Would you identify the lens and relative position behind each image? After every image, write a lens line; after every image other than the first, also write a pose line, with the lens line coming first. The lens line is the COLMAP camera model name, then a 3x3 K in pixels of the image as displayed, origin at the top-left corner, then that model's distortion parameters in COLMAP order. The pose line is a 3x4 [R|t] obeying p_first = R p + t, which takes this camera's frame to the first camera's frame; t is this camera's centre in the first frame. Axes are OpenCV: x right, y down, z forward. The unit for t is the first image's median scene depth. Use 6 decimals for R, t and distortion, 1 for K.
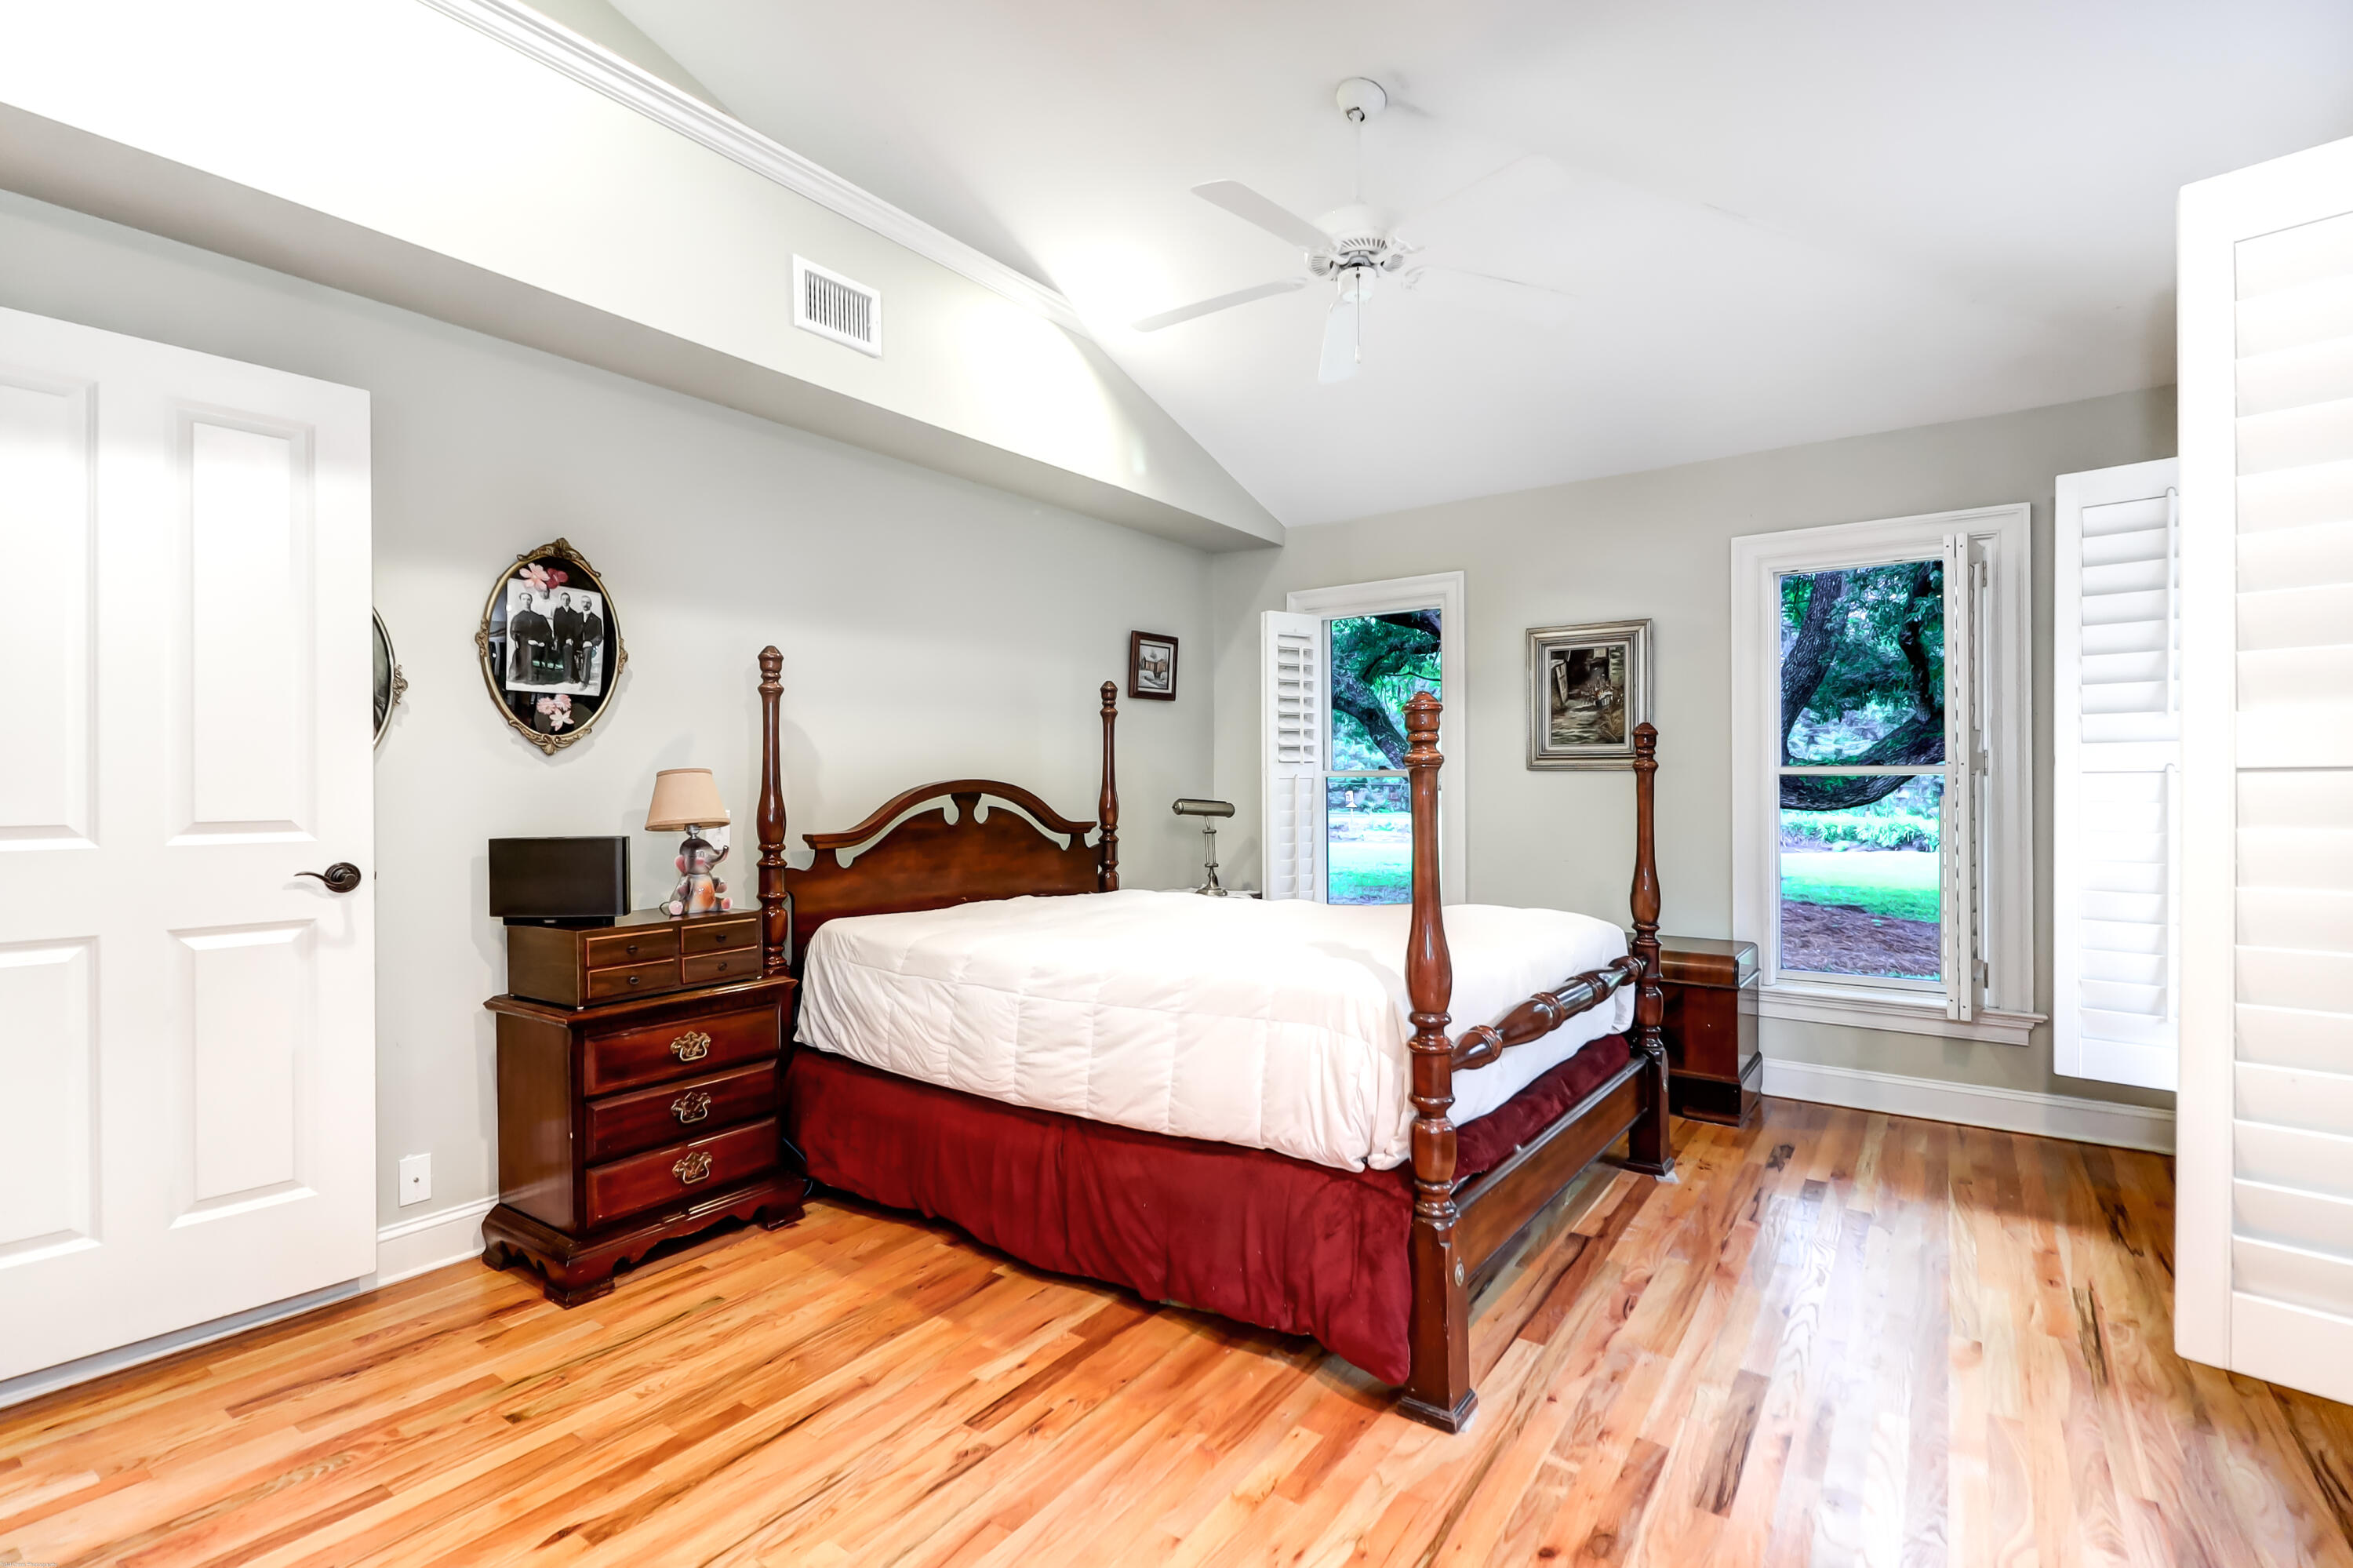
lens RADIAL K [[1080.3, 0, 1168.9], [0, 1080.3, 787.7], [0, 0, 1]] dist [0.014519, -0.008609]
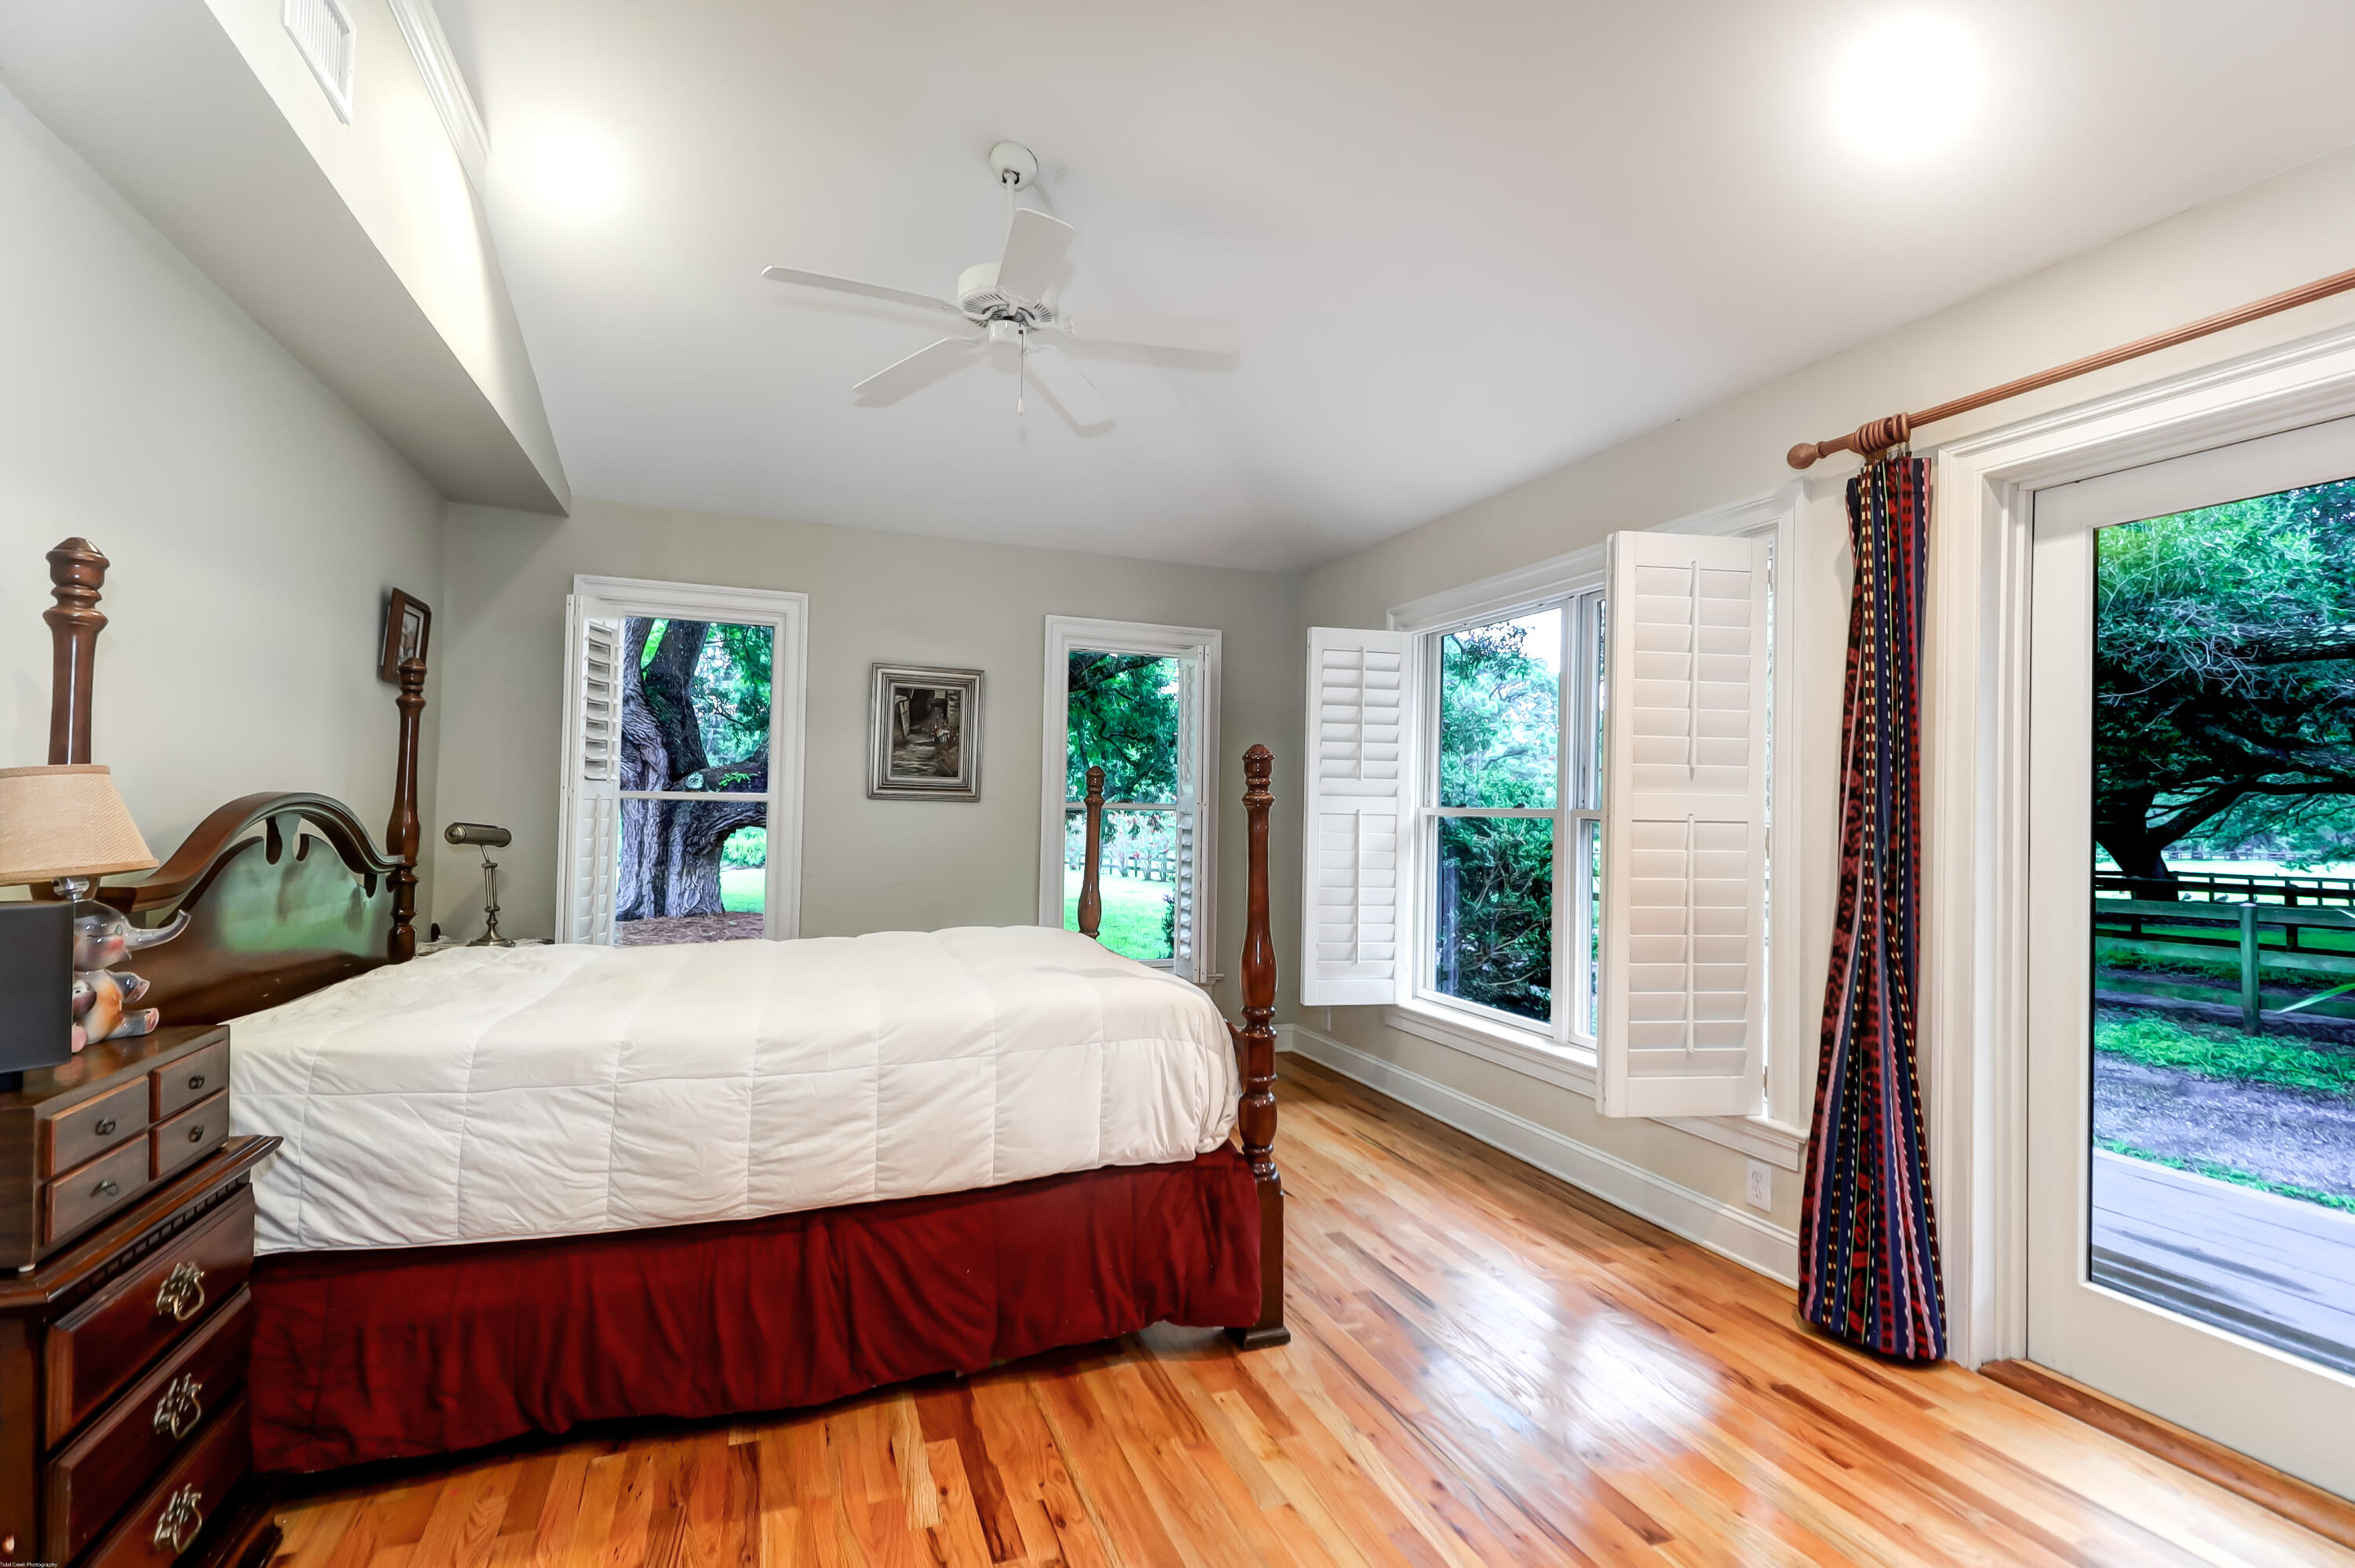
lens RADIAL K [[1081.1, 0, 1183.2], [0, 1081.1, 786.4], [0, 0, 1]] dist [0.014519, -0.008609]
pose [[0.552283, 0.036132, 0.832873, -0.602143], [-0.018458, 0.999345, -0.031114, -0.001136], [-0.833452, 0.001811, 0.552589, 0.287849]]
